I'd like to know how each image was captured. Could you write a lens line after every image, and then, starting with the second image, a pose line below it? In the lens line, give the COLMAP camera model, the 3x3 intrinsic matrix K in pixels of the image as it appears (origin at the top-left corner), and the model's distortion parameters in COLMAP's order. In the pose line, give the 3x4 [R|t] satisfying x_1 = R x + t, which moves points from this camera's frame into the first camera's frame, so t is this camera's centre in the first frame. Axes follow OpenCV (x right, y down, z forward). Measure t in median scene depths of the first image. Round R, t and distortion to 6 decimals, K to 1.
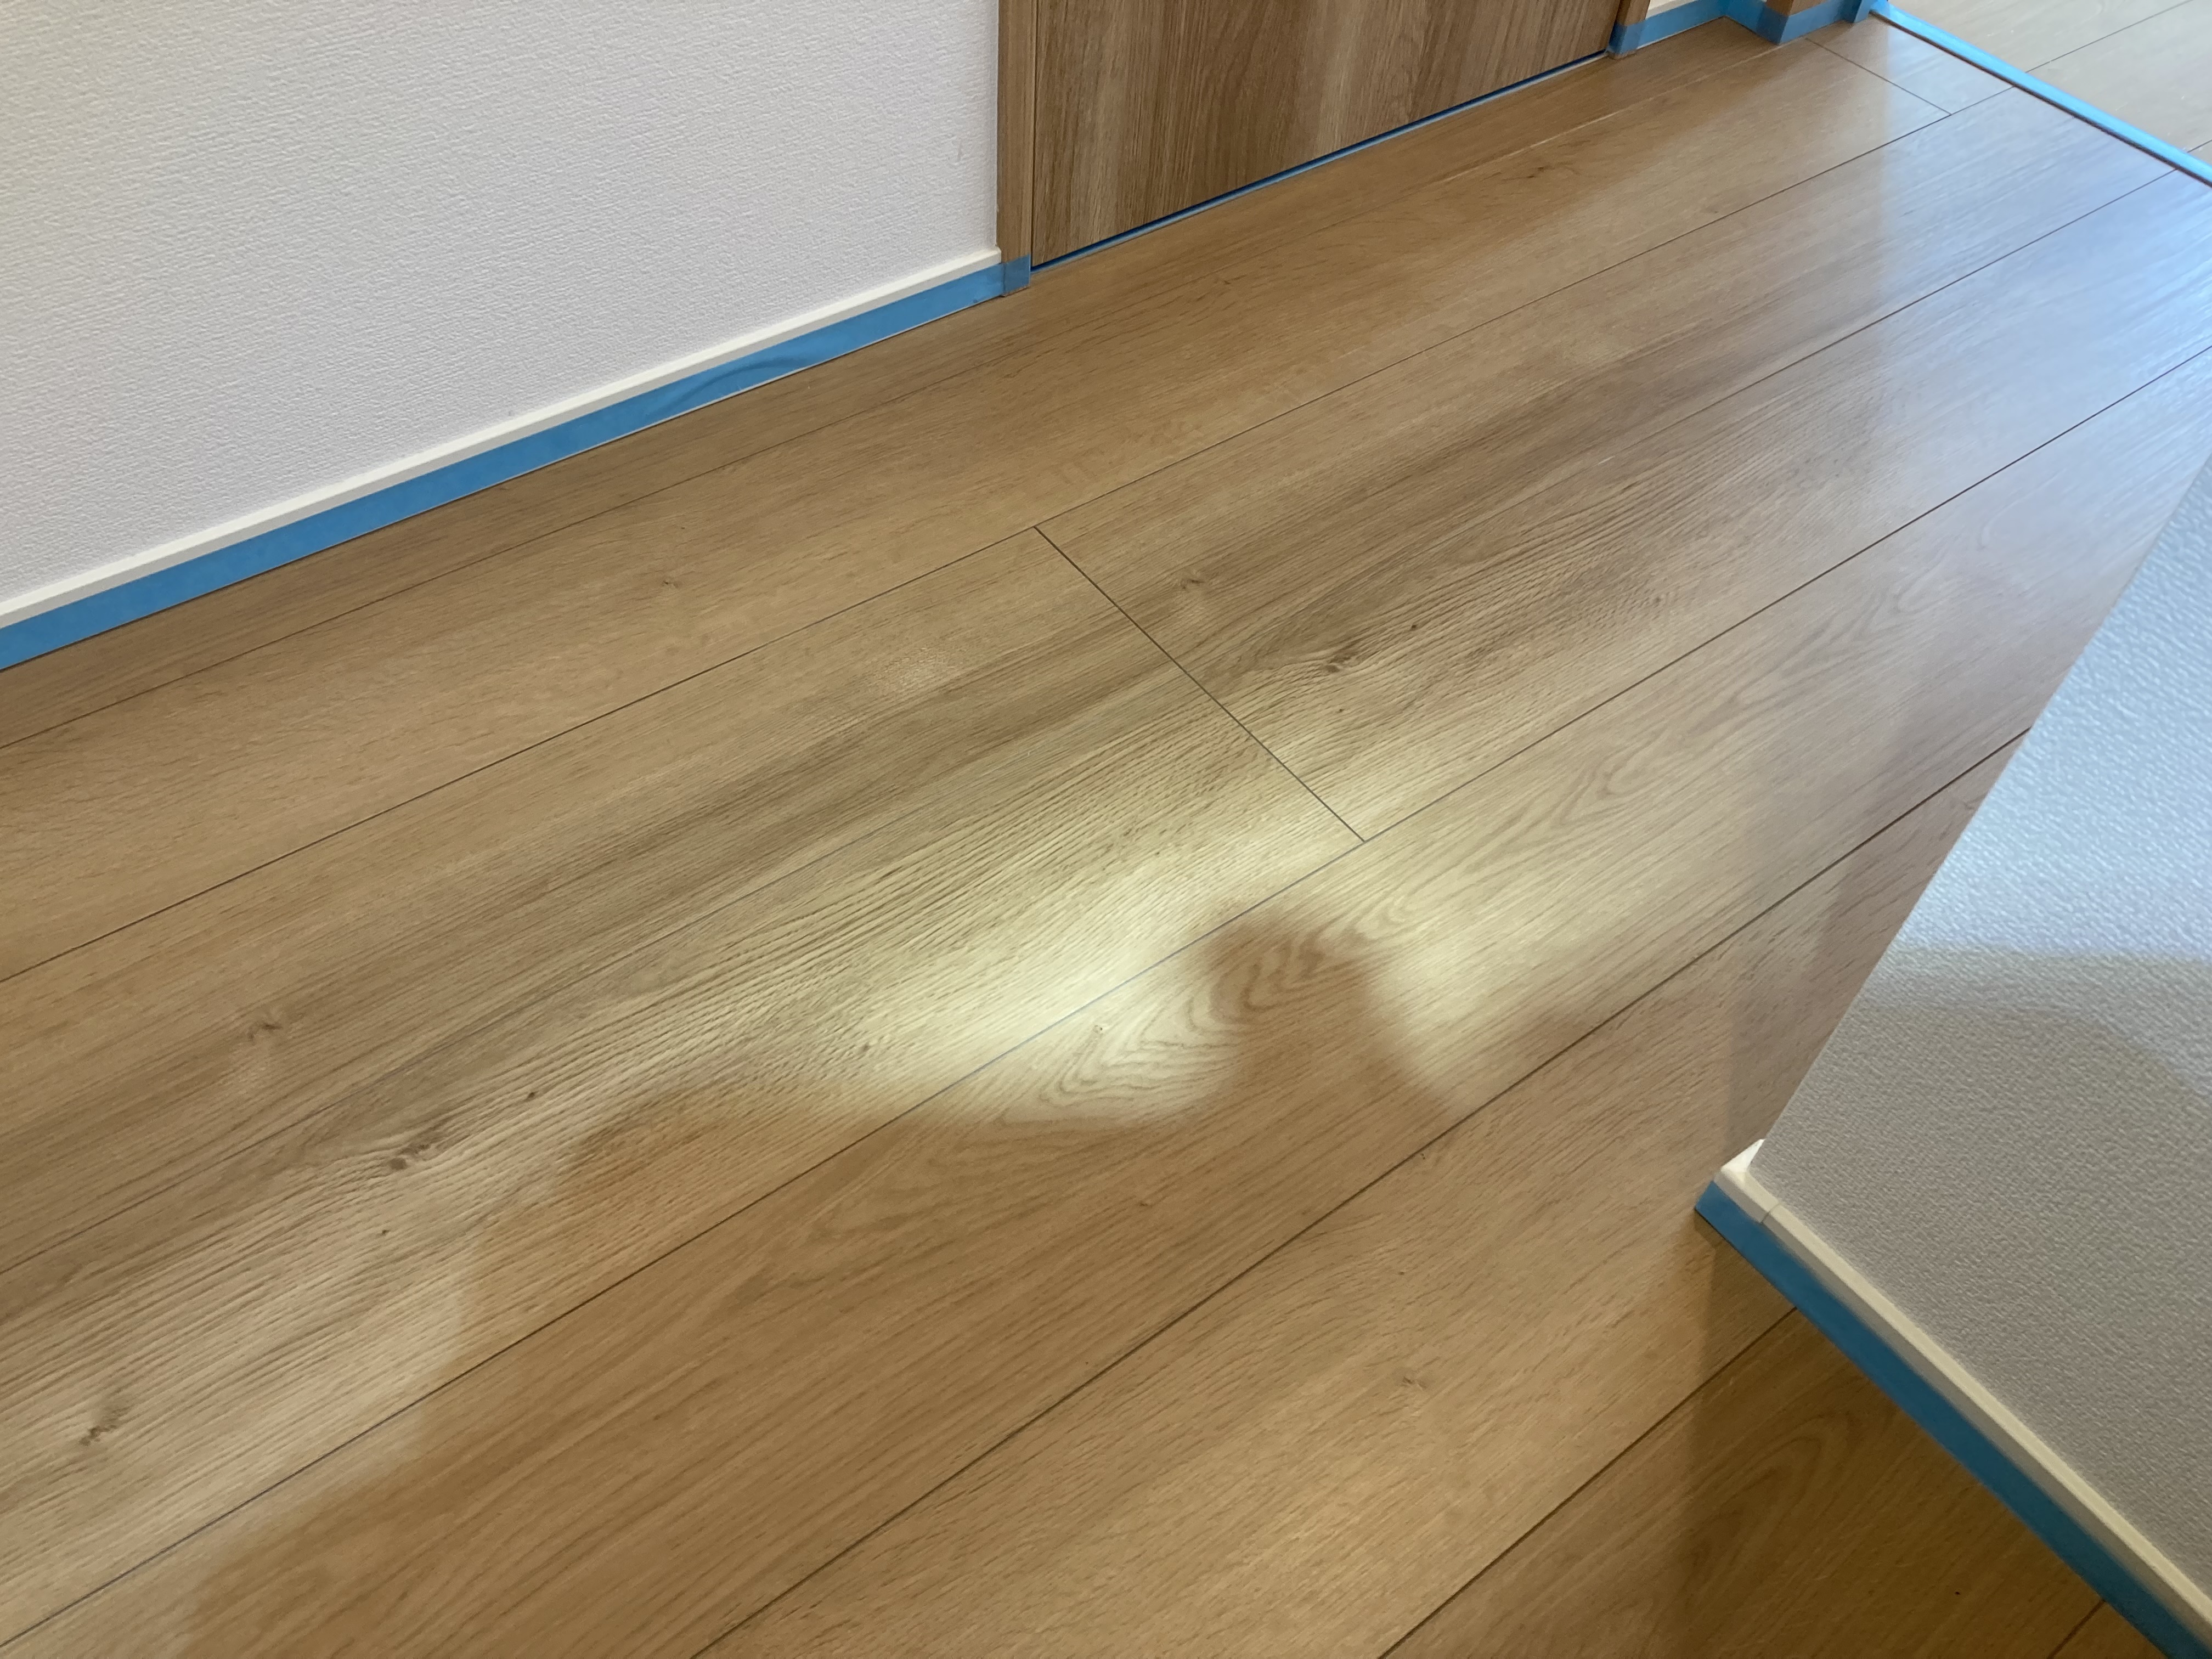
lens RADIAL K [[1775.2, 0, 1104.5], [0, 1775.2, 802.9], [0, 0, 1]] dist [0.009436, -0.019938]
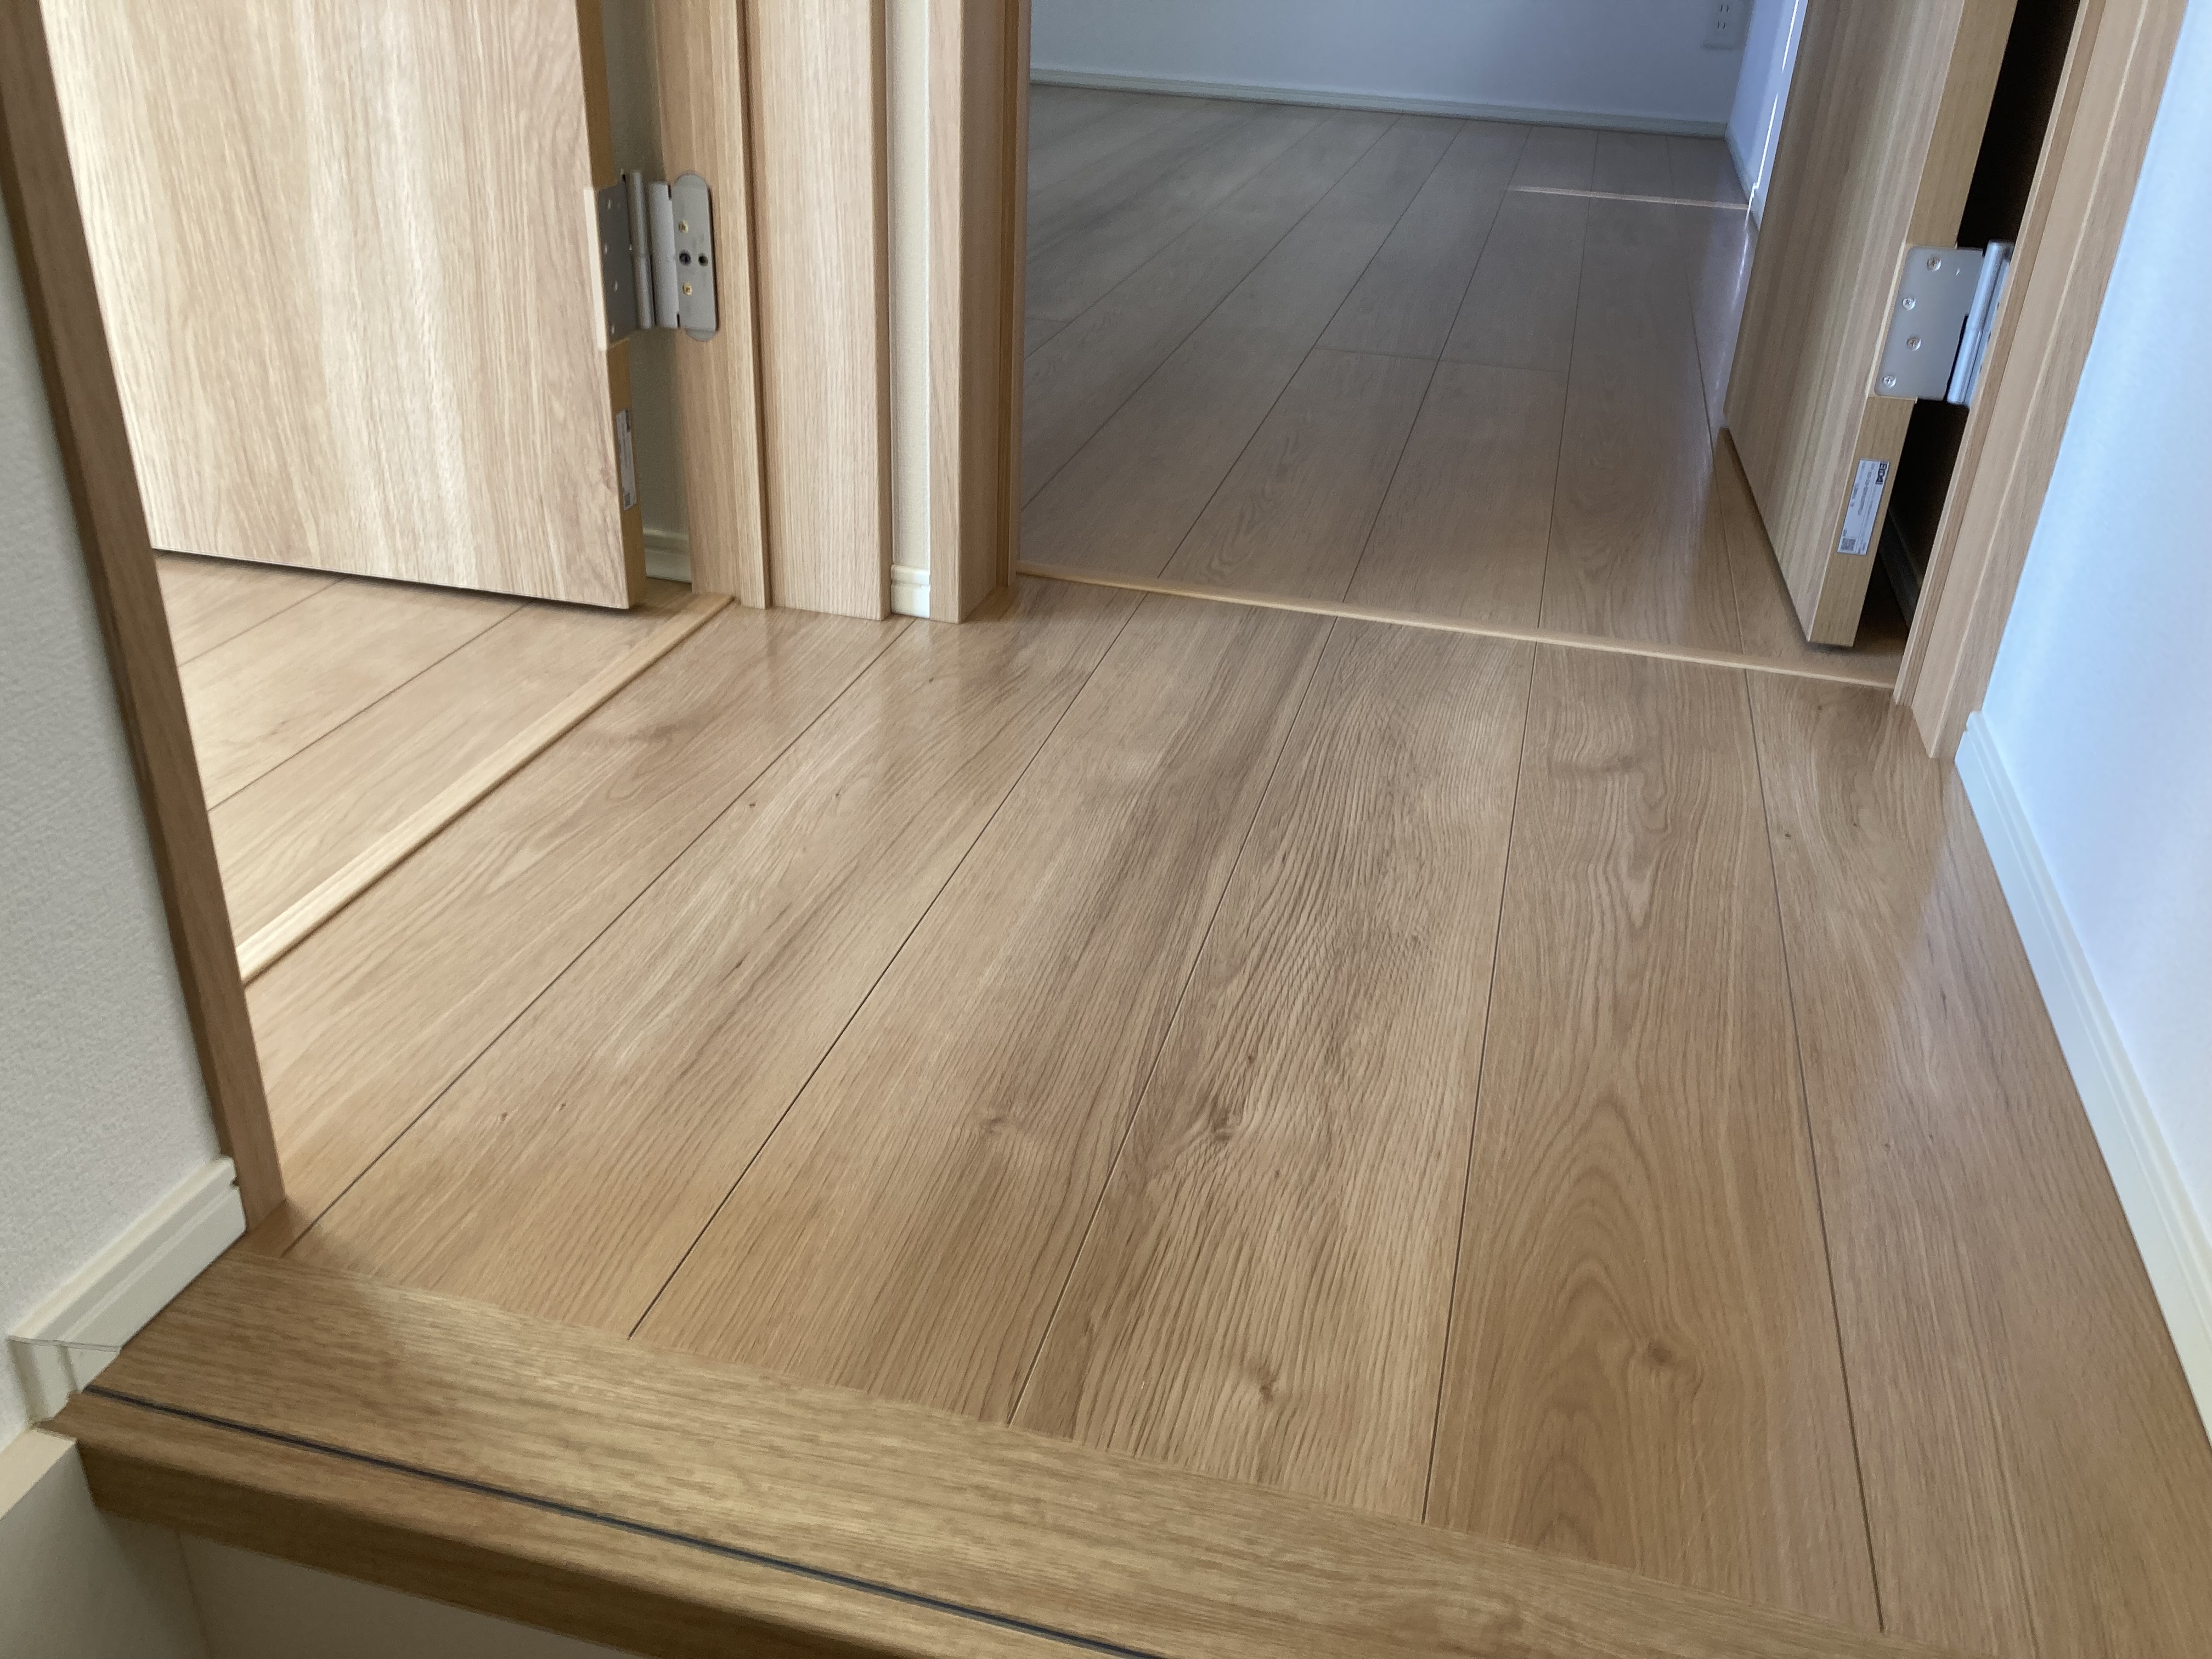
lens RADIAL K [[1775.2, 0, 1104.5], [0, 1775.2, 802.9], [0, 0, 1]] dist [0.009436, -0.019938]
pose [[0.779479, -0.305103, 0.547106, -0.941650], [0.475773, 0.856476, -0.200220, 0.209120], [-0.407496, 0.416366, 0.812765, 0.120899]]
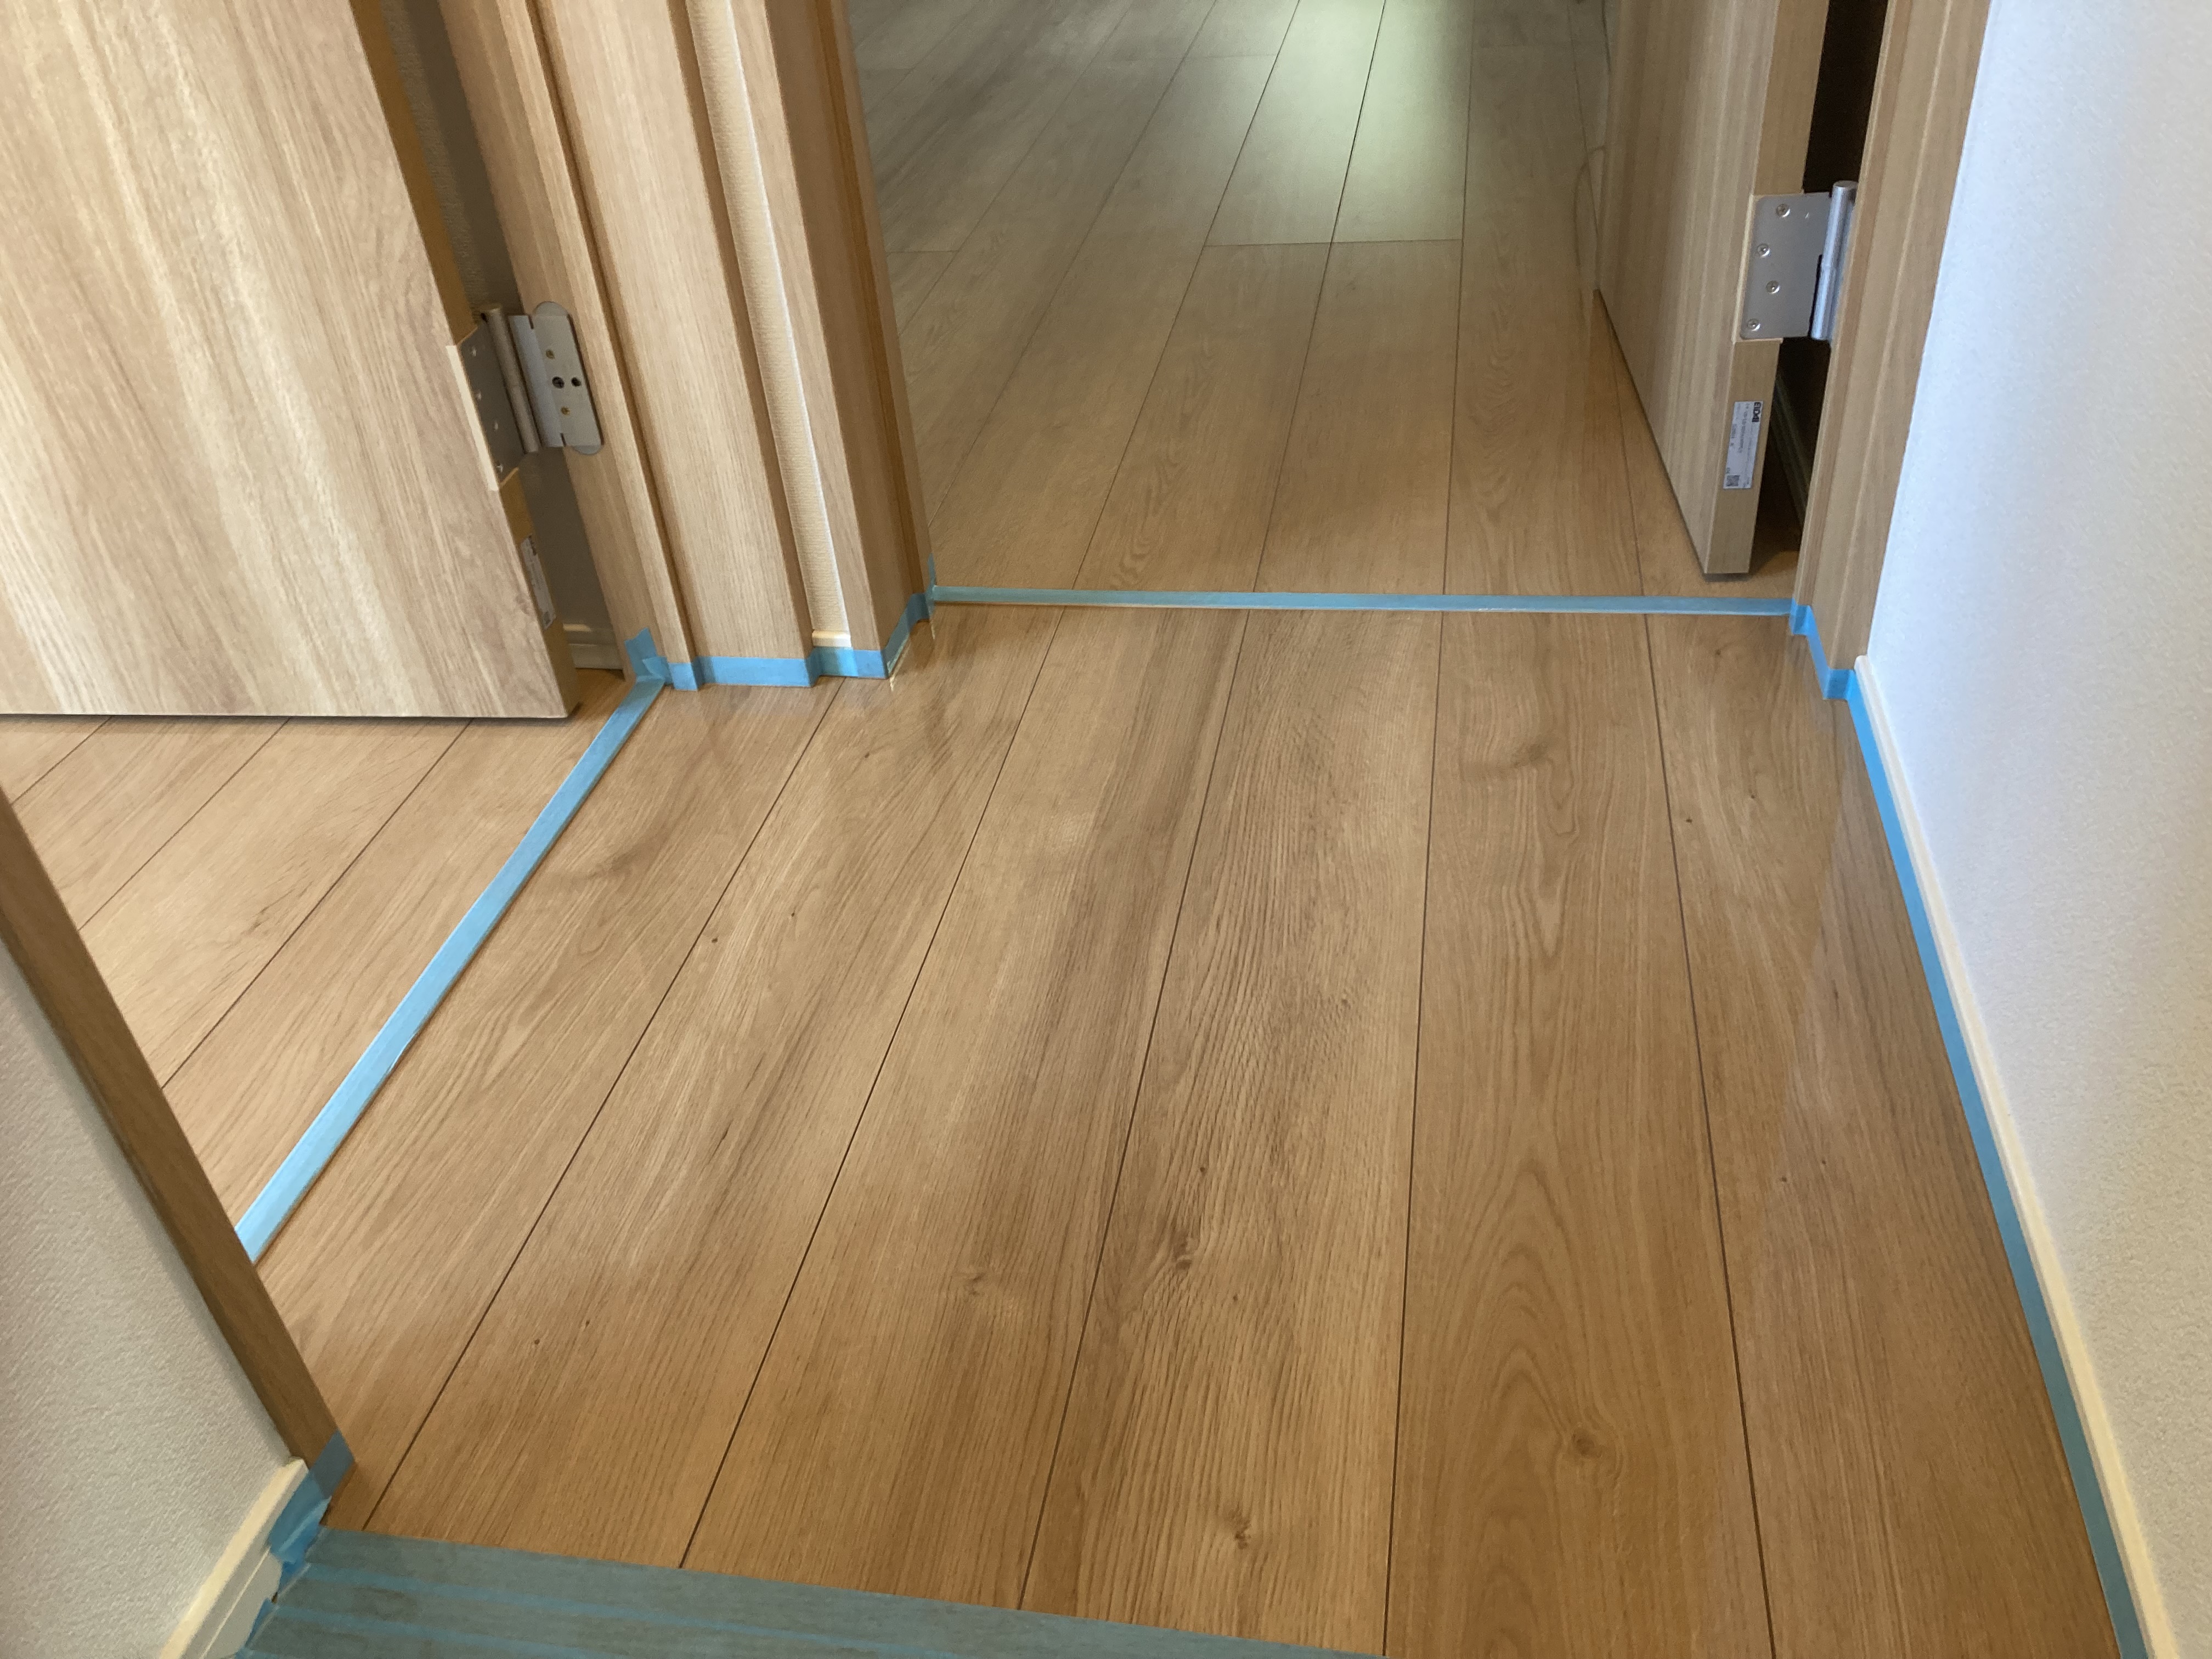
lens RADIAL K [[1775.2, 0, 1104.5], [0, 1775.2, 802.9], [0, 0, 1]] dist [0.009436, -0.019938]
pose [[0.720549, -0.482607, 0.497896, -0.845074], [0.598269, 0.795698, -0.094543, 0.047393], [-0.350548, 0.365999, 0.862068, -0.055070]]
